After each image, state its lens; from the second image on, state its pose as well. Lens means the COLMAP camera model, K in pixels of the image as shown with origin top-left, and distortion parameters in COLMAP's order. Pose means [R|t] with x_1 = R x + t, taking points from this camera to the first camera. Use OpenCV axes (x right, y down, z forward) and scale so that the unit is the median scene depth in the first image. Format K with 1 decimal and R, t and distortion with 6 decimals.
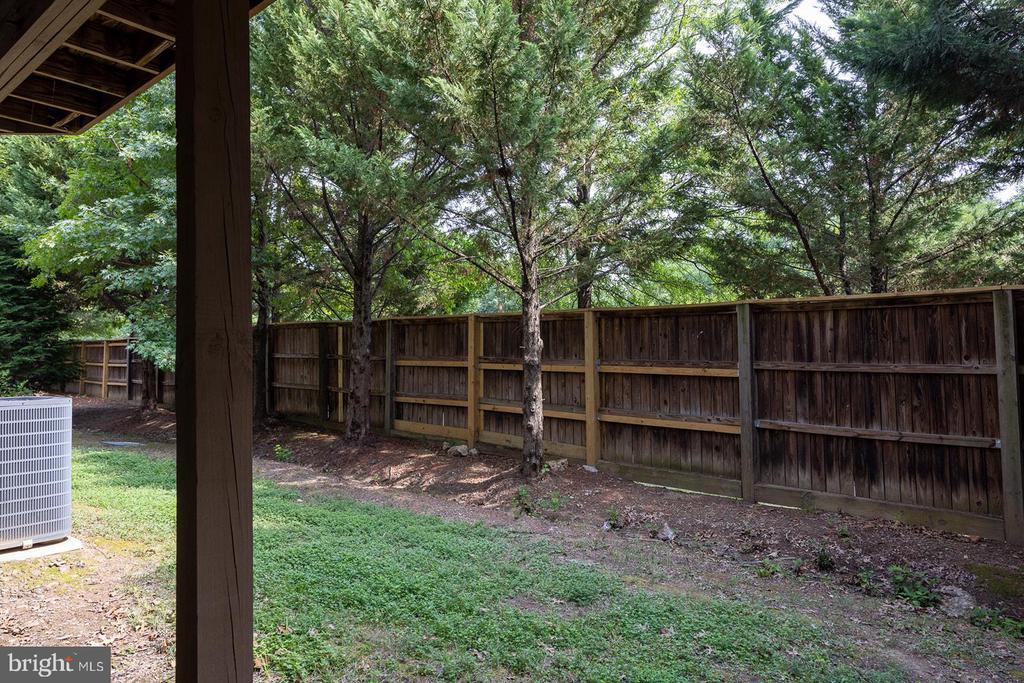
lens RADIAL K [[680.0, 0, 514.1], [0, 680.0, 338.8], [0, 0, 1]] dist [-0.002951, 0.008228]
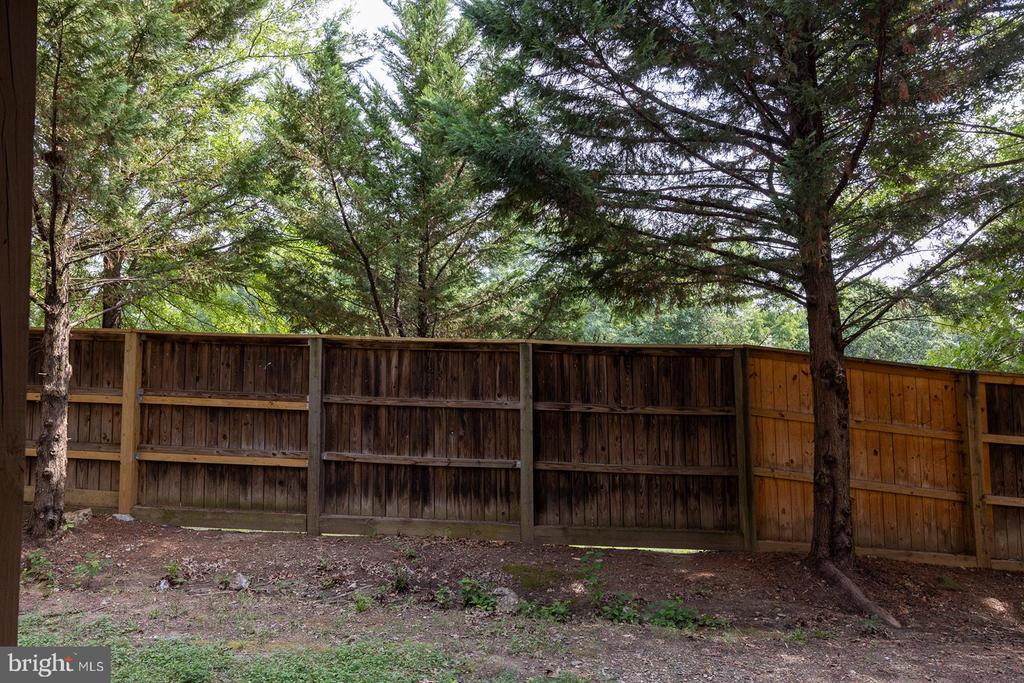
lens RADIAL K [[680.0, 0, 514.1], [0, 680.0, 338.8], [0, 0, 1]] dist [-0.002951, 0.008228]
pose [[0.755140, 0.057842, 0.653007, -0.104896], [-0.041330, 0.998319, -0.040635, -0.021538], [-0.654260, 0.003697, 0.756261, 0.040440]]
